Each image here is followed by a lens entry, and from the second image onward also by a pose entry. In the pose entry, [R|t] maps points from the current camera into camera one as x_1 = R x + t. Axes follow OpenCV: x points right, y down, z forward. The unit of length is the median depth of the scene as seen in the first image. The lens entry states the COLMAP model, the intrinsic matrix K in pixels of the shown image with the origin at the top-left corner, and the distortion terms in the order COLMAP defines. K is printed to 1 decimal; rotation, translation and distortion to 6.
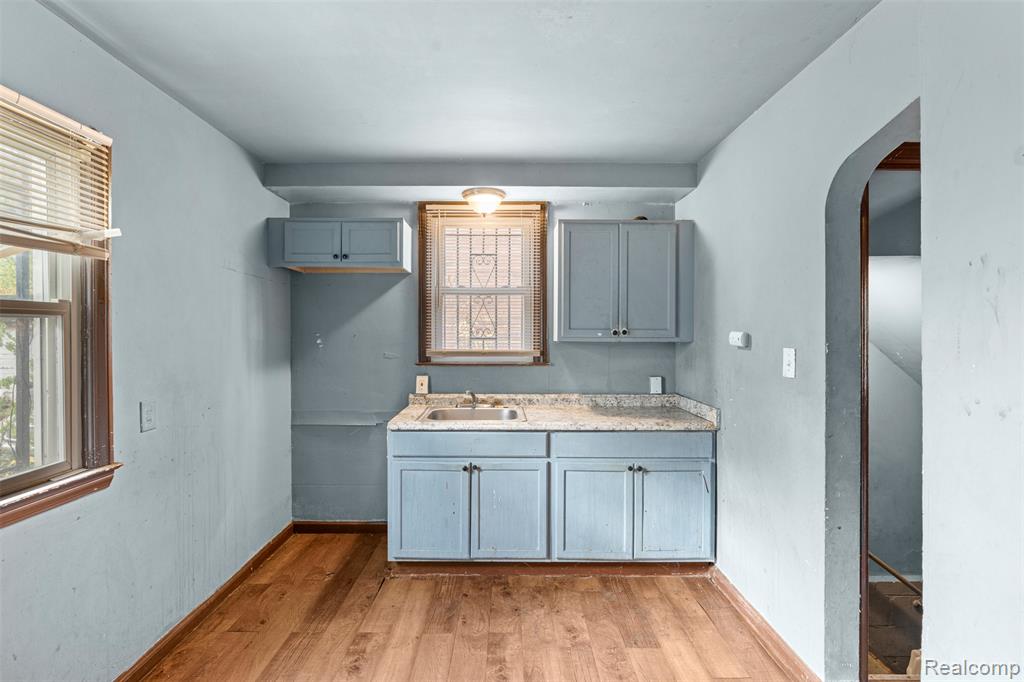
lens RADIAL K [[463.4, 0, 510.8], [0, 463.4, 338.2], [0, 0, 1]] dist [-0.008866, 0.003181]
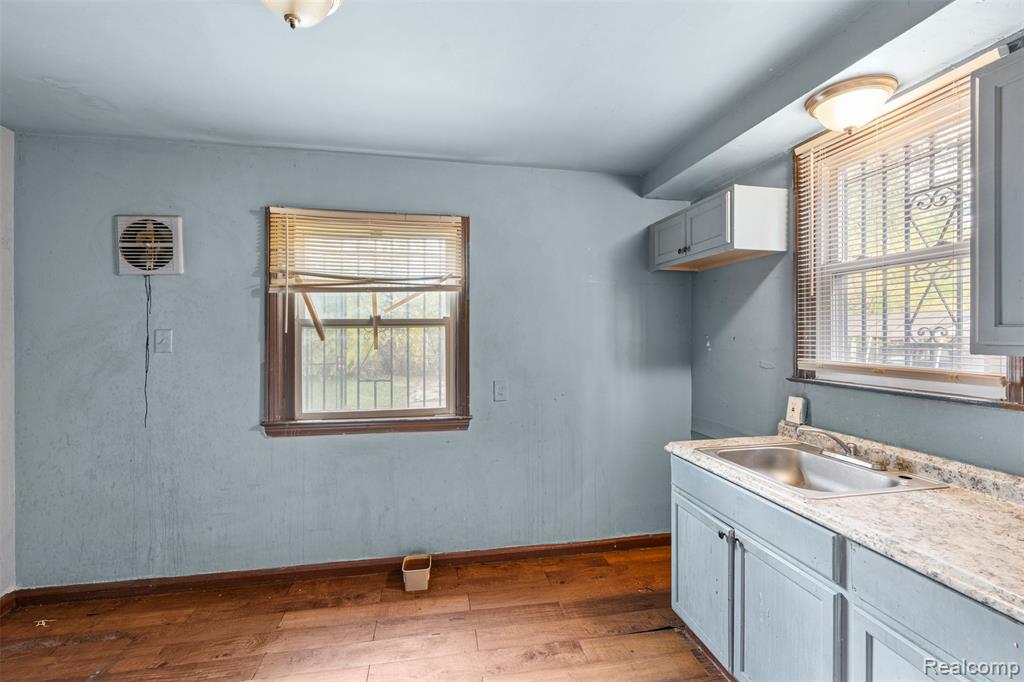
lens RADIAL K [[463.4, 0, 513.8], [0, 463.4, 335.7], [0, 0, 1]] dist [-0.008866, 0.003181]
pose [[0.179745, 0.001277, -0.983712, 0.503710], [-0.009722, 0.999953, -0.000478, -0.007265], [0.983665, 0.009649, 0.179749, 0.563674]]
